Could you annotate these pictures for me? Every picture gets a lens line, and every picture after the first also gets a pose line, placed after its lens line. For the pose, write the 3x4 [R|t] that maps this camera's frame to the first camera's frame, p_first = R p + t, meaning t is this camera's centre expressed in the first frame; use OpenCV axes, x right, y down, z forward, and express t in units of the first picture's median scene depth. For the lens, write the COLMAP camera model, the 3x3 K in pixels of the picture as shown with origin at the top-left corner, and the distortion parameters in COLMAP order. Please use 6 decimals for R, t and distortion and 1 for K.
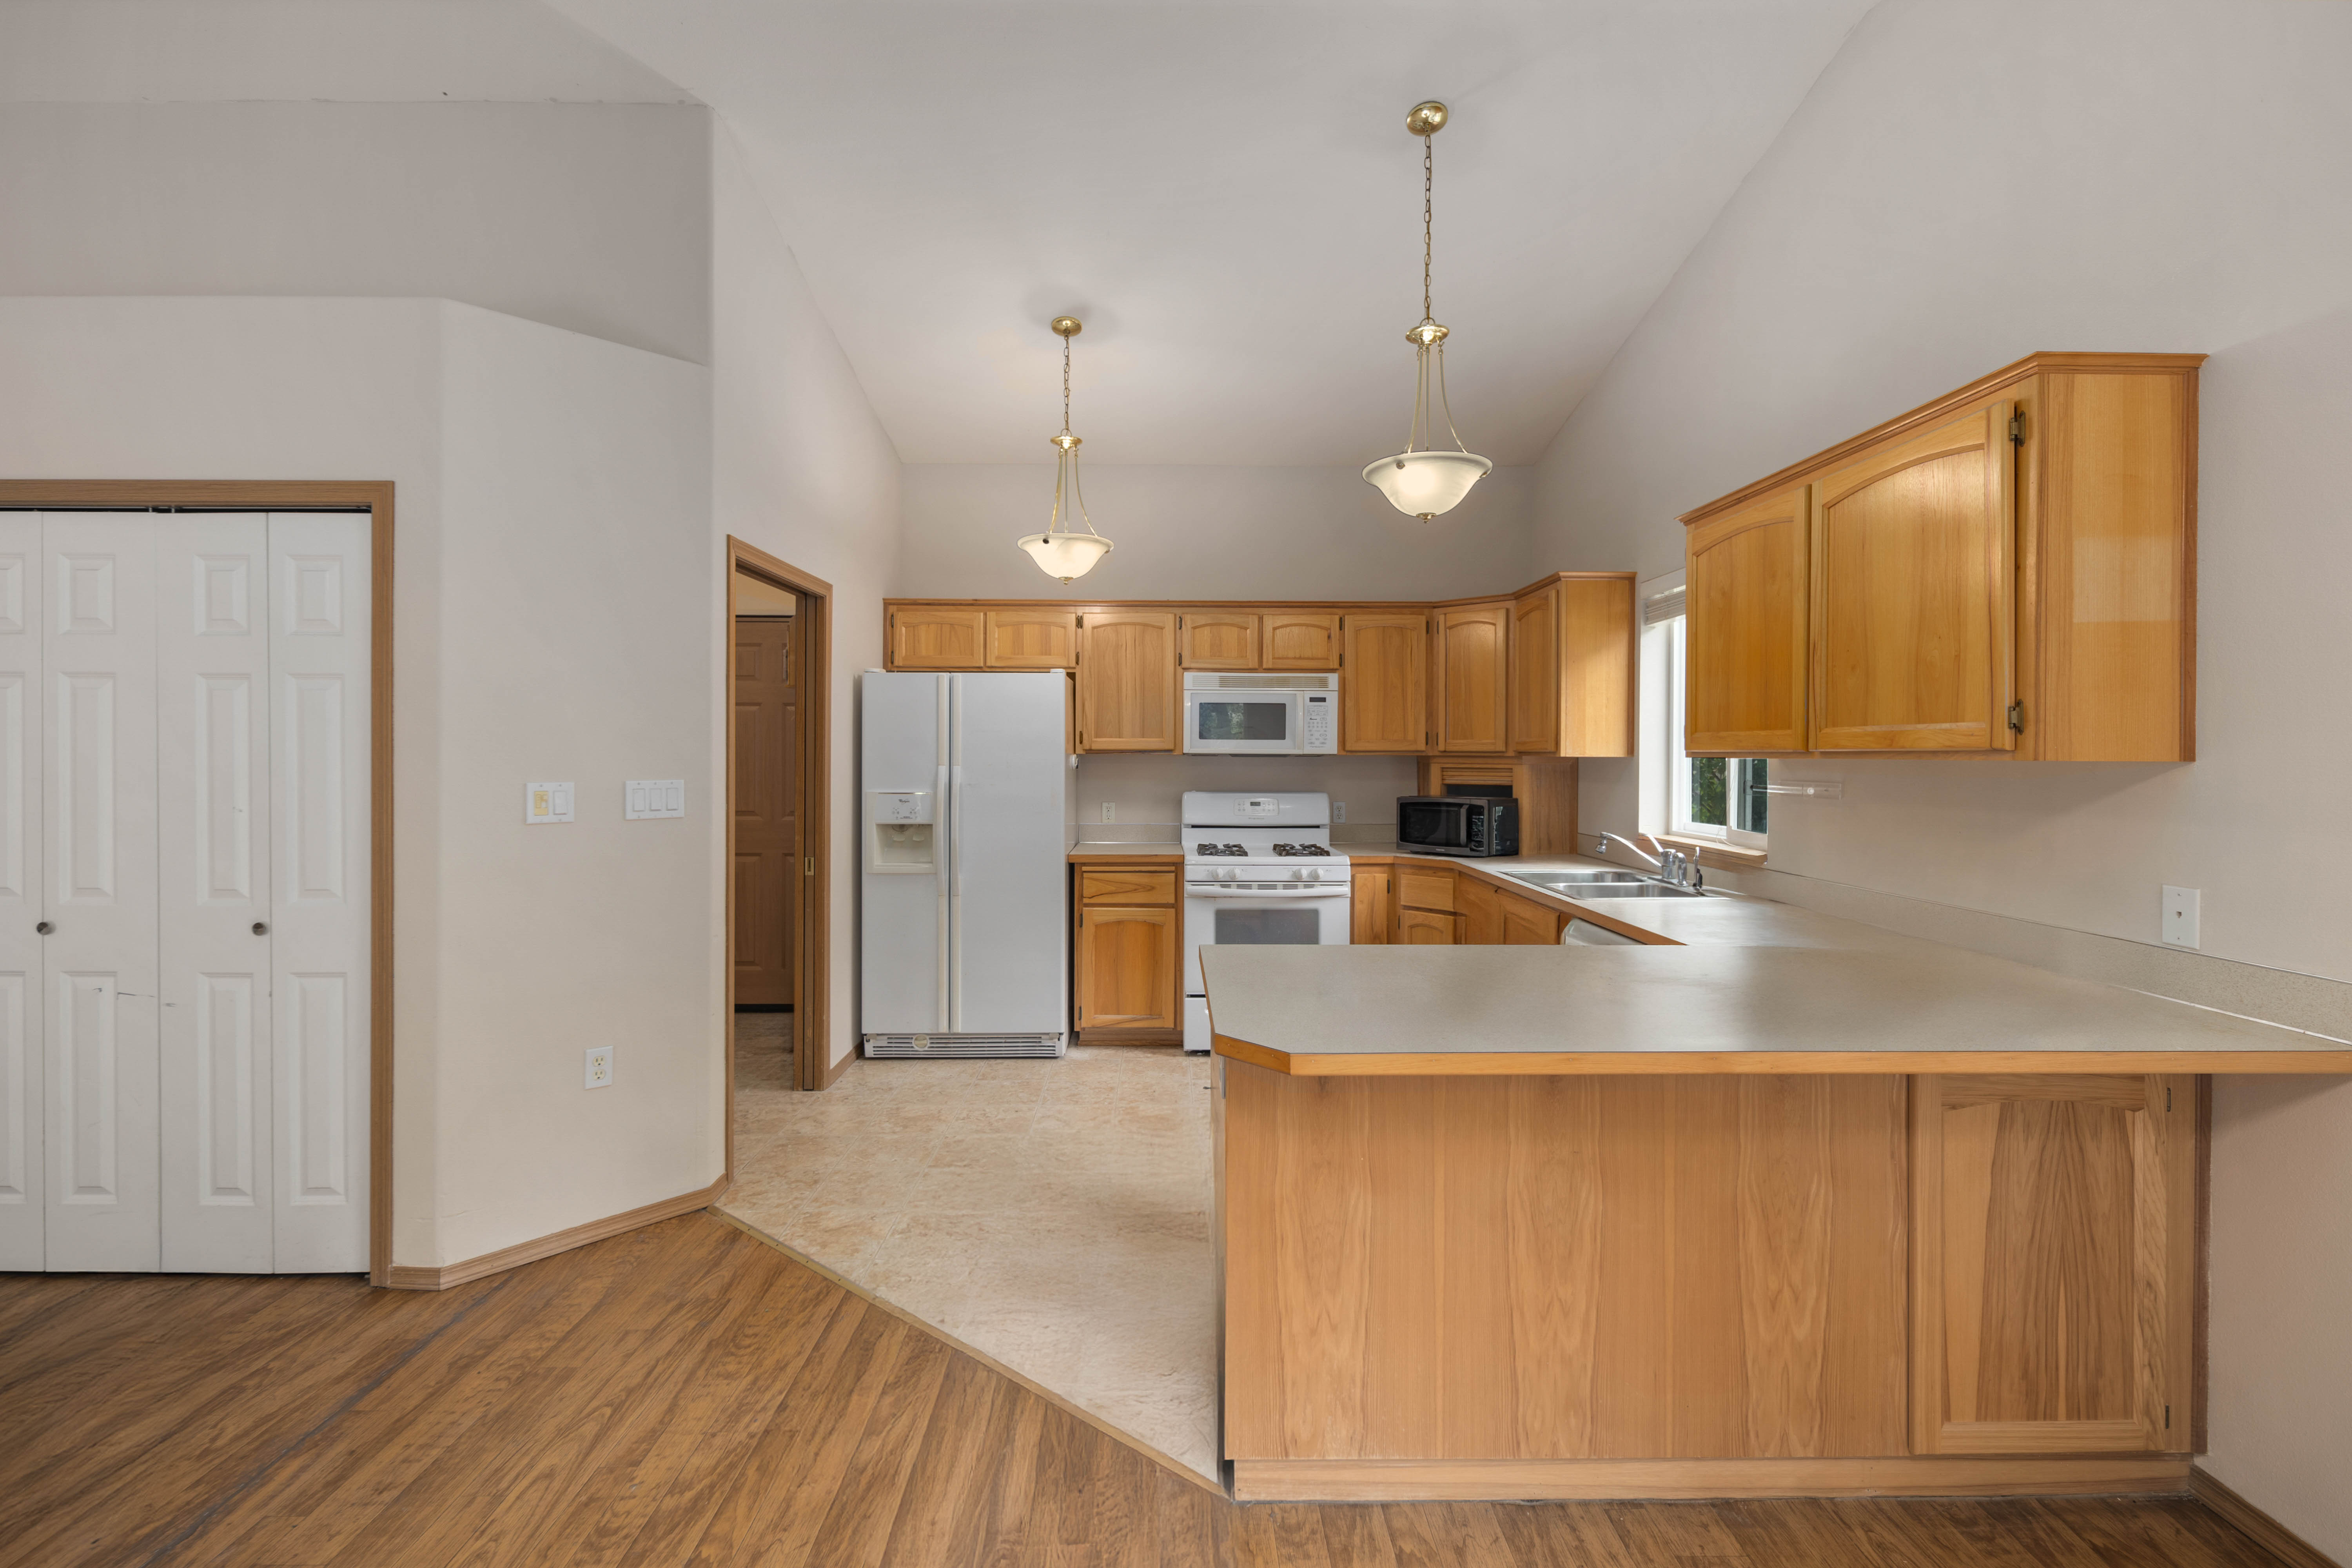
lens RADIAL K [[1023.6, 0, 1176.4], [0, 1023.6, 758.2], [0, 0, 1]] dist [0.001782, -0.000802]
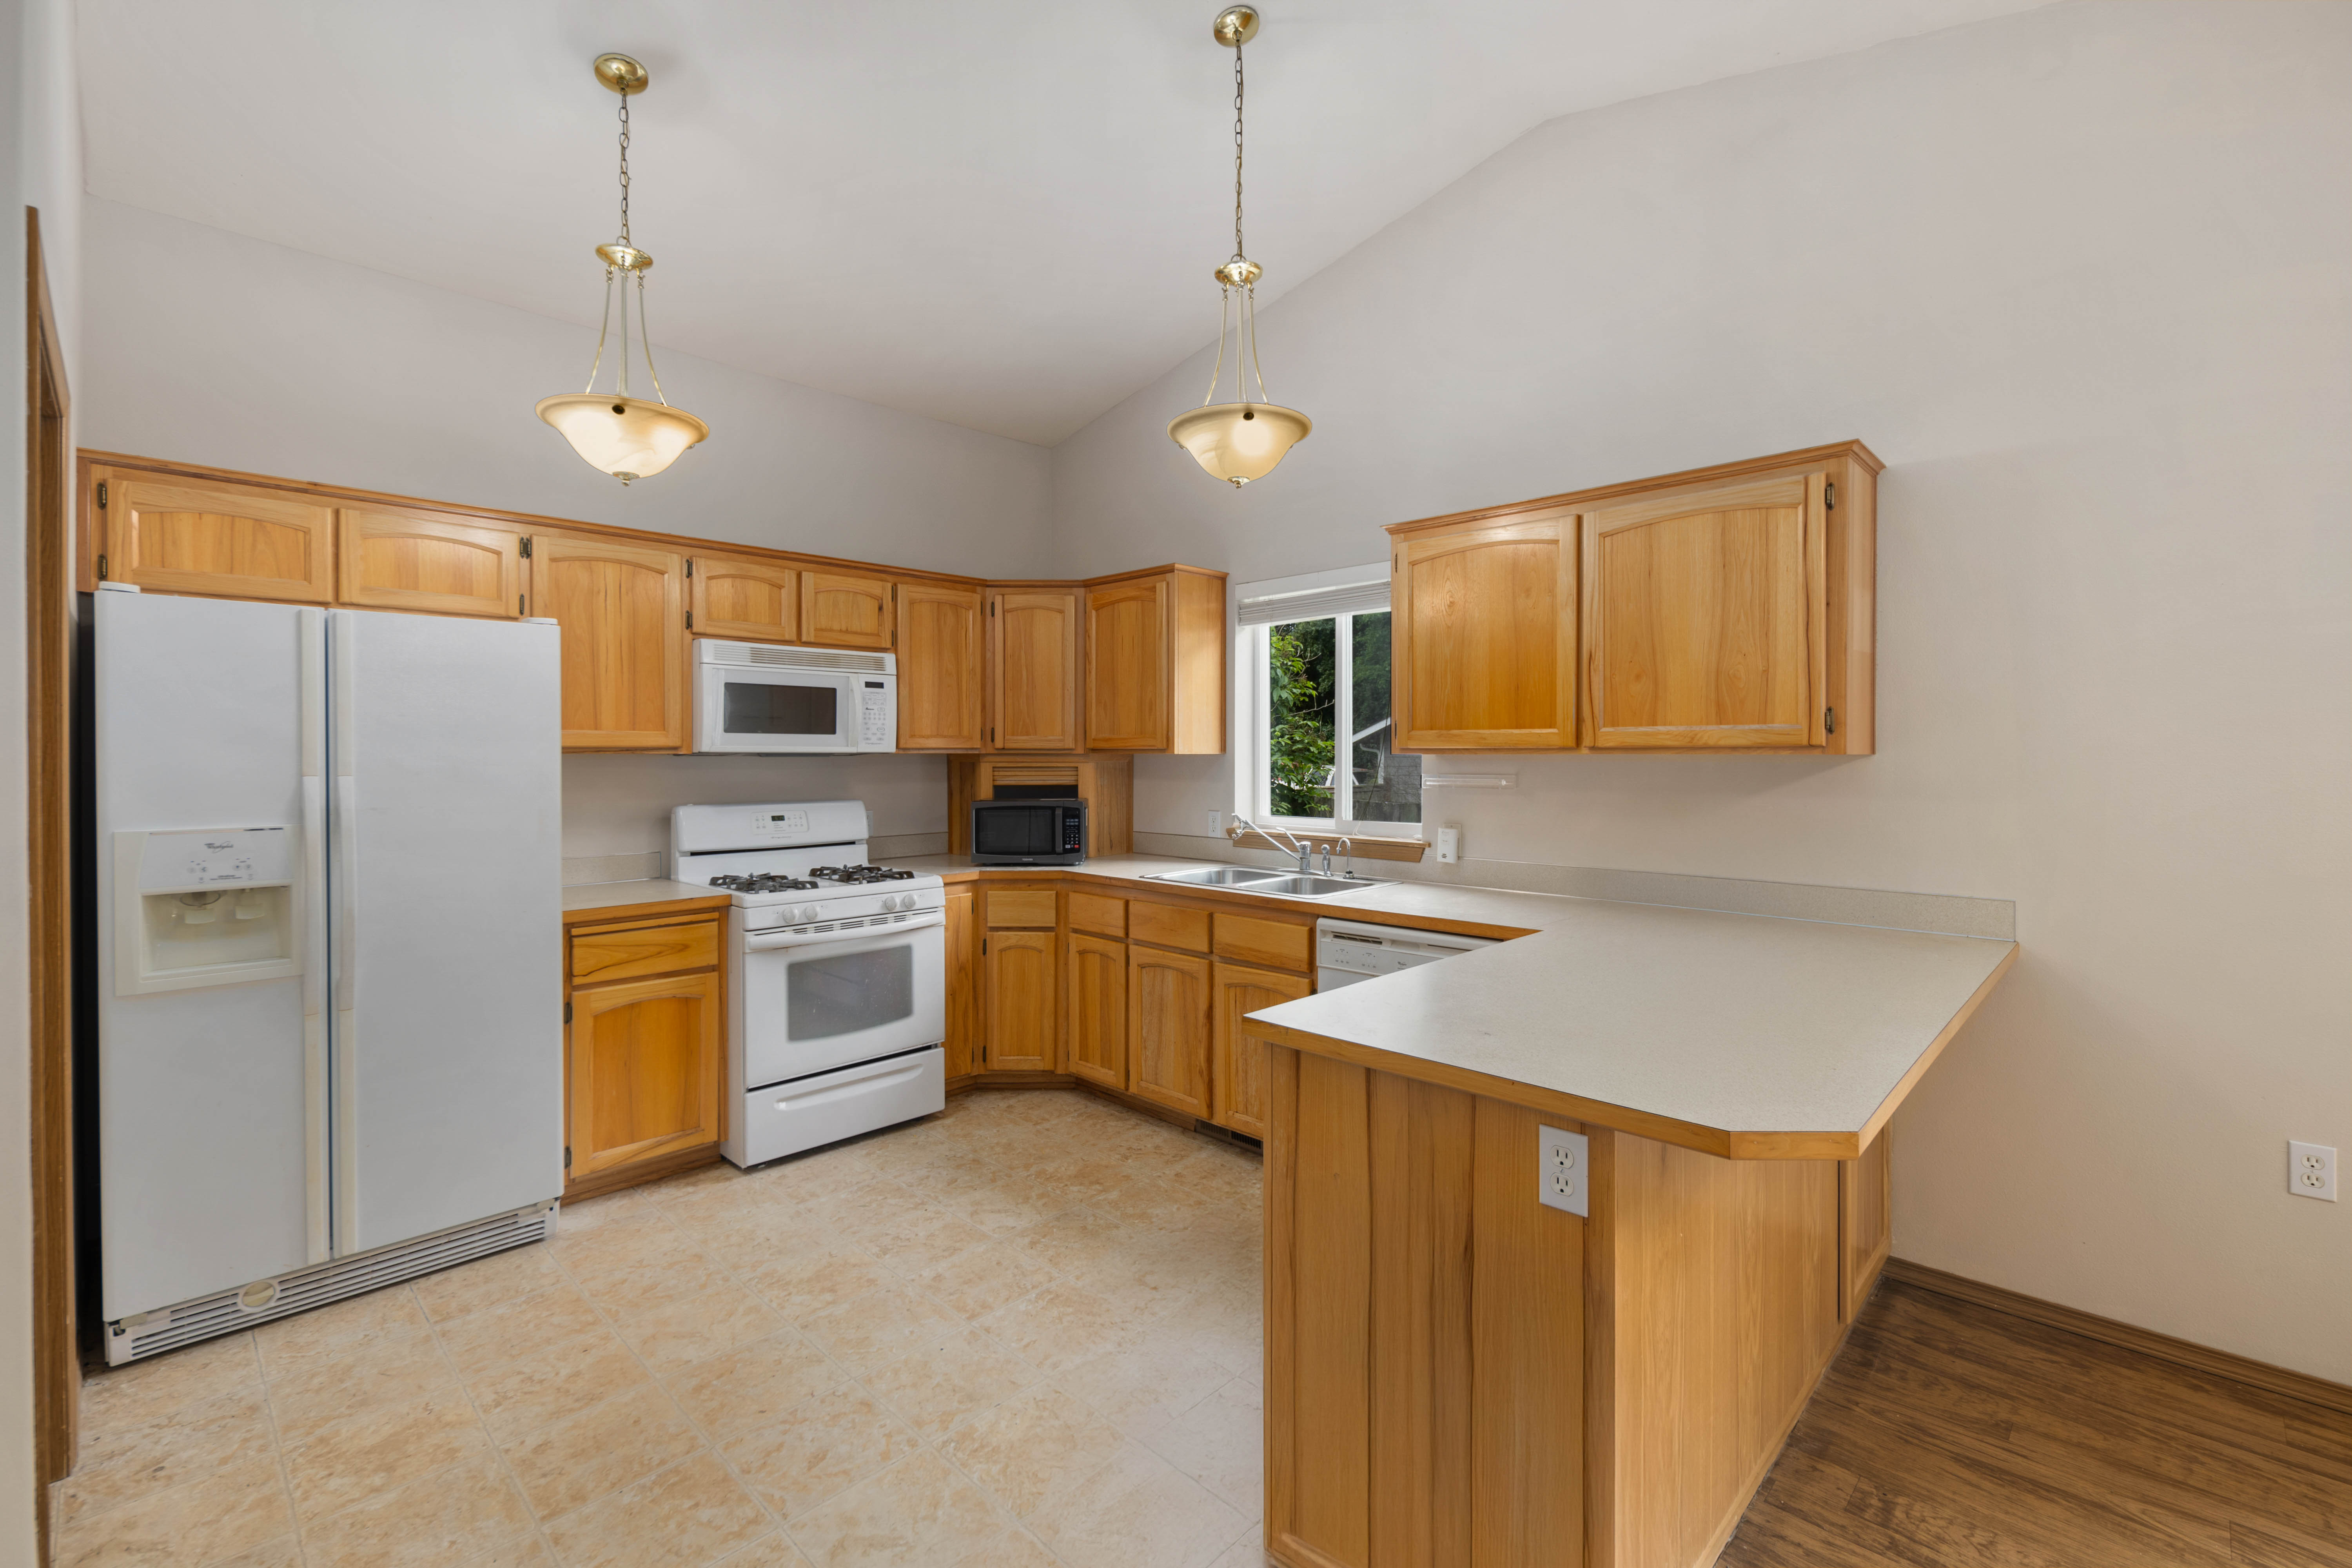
lens RADIAL K [[1023.6, 0, 1176.4], [0, 1023.6, 758.2], [0, 0, 1]] dist [0.001782, -0.000802]
pose [[0.708880, -0.007495, 0.705289, -0.280364], [0.006499, 0.999970, 0.004094, -0.001535], [-0.705299, 0.001682, 0.708908, 0.280258]]
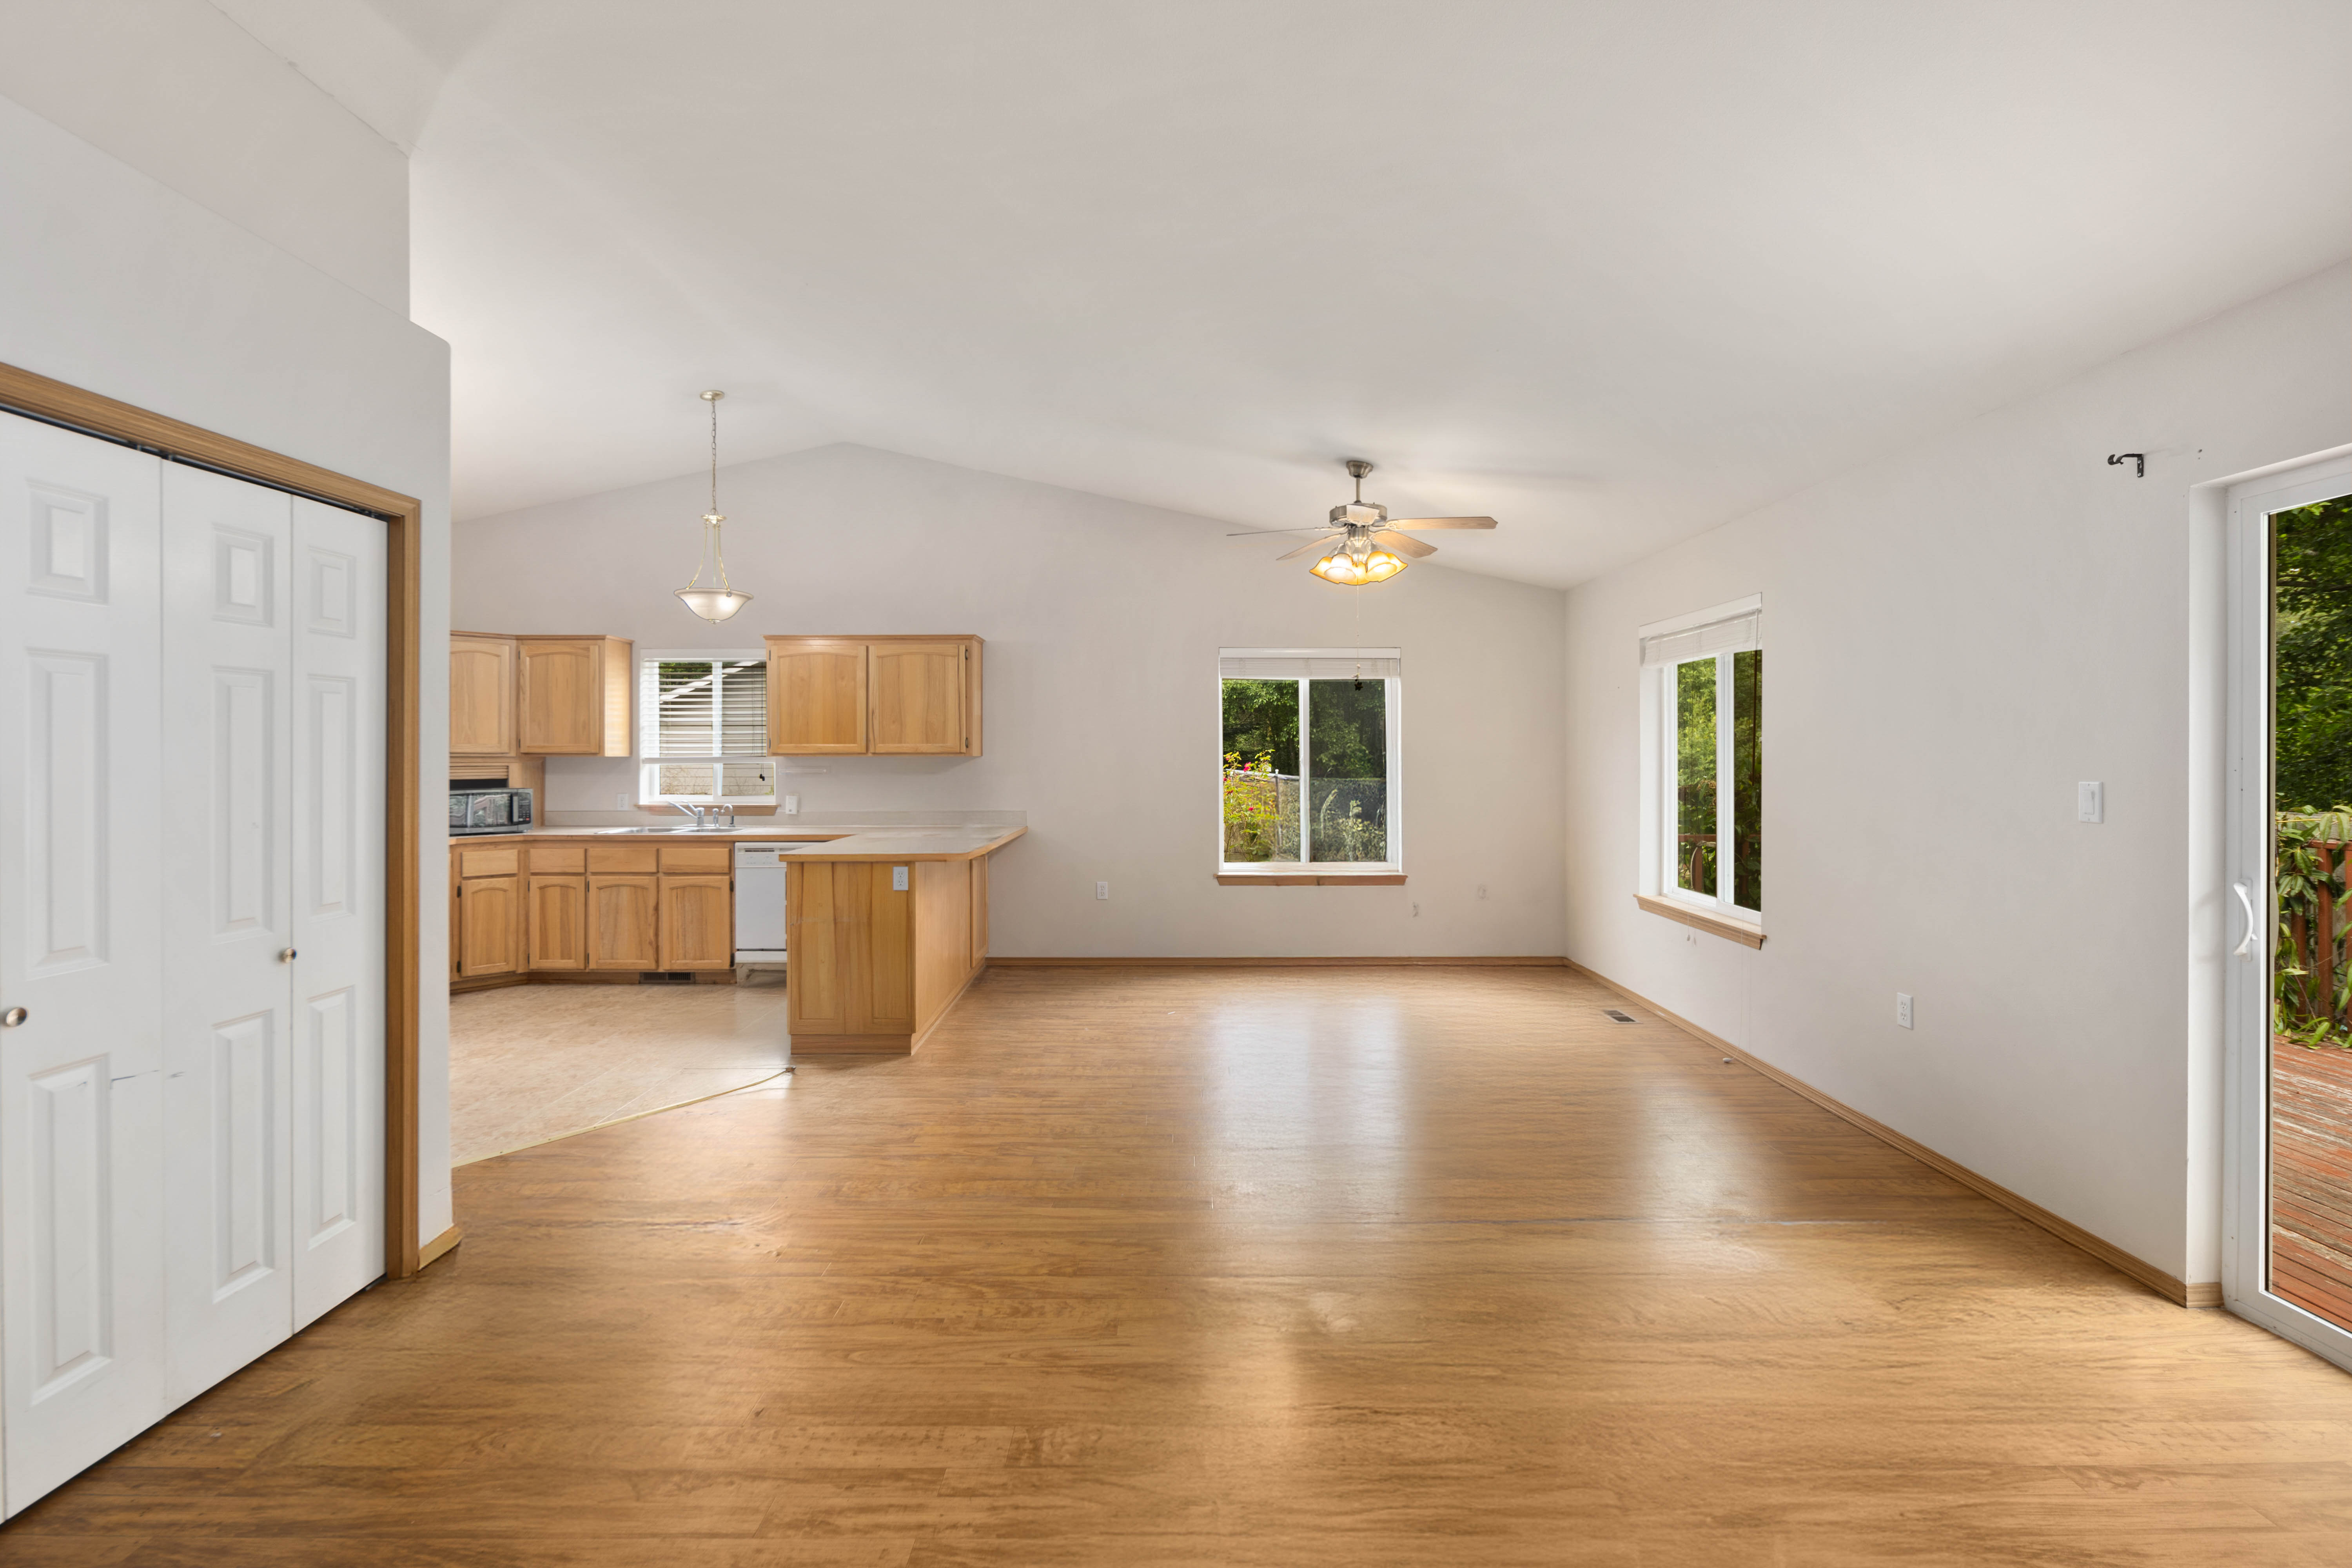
lens RADIAL K [[1023.6, 0, 1176.4], [0, 1023.6, 758.2], [0, 0, 1]] dist [0.001782, -0.000802]
pose [[0.015895, -0.007216, 0.999848, -1.022627], [0.006637, 0.999953, 0.007111, -0.003861], [-0.999852, 0.006523, 0.015942, 0.117551]]
